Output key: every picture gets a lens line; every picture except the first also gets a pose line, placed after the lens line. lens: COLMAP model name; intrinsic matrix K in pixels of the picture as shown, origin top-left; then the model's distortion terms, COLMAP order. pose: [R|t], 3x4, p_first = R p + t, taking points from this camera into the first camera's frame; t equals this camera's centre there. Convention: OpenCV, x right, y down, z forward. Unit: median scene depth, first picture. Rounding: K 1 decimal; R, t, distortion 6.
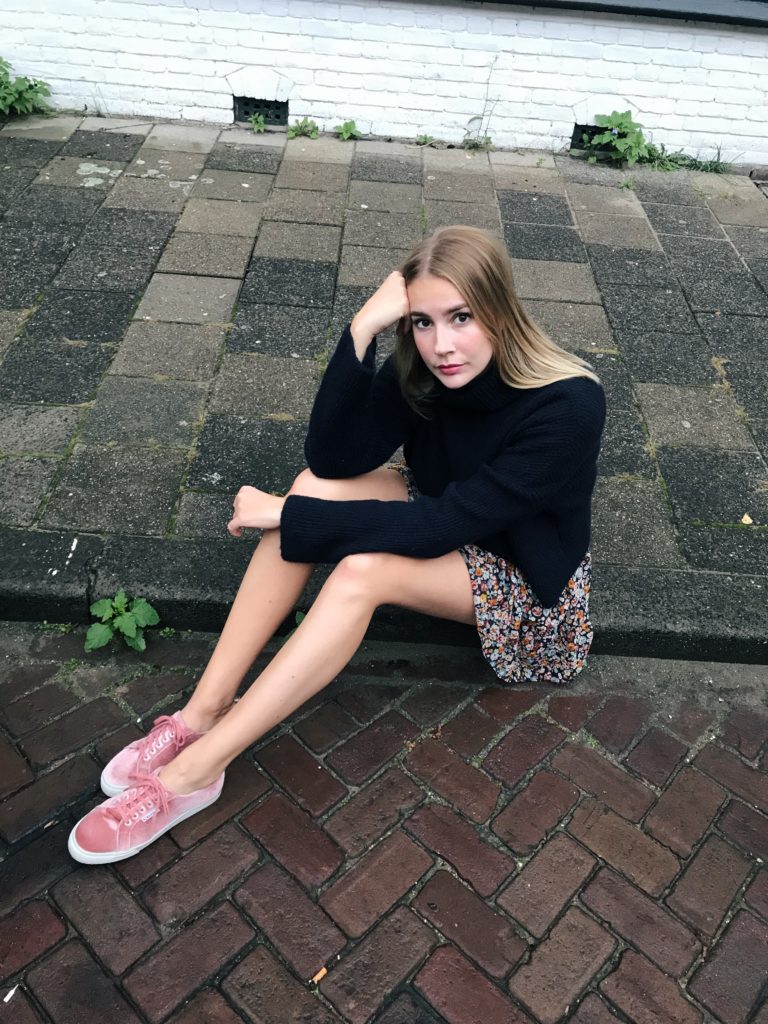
lens RADIAL K [[842.7, 0, 382.8], [0, 842.7, 506.6], [0, 0, 1]] dist [0.009880, 0.009783]
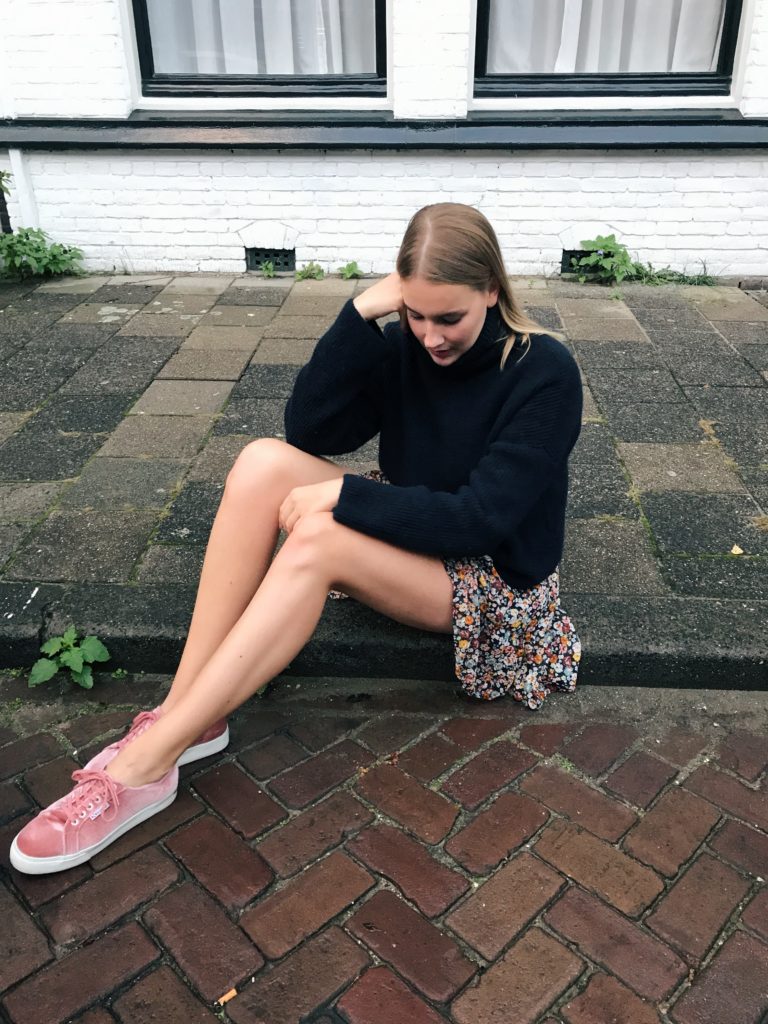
lens RADIAL K [[842.7, 0, 382.8], [0, 842.7, 506.6], [0, 0, 1]] dist [0.009880, 0.009783]
pose [[0.996487, -0.050571, -0.066752, 0.117075], [0.034370, 0.973825, -0.224686, 0.190361], [0.076367, 0.221602, 0.972142, 0.047225]]
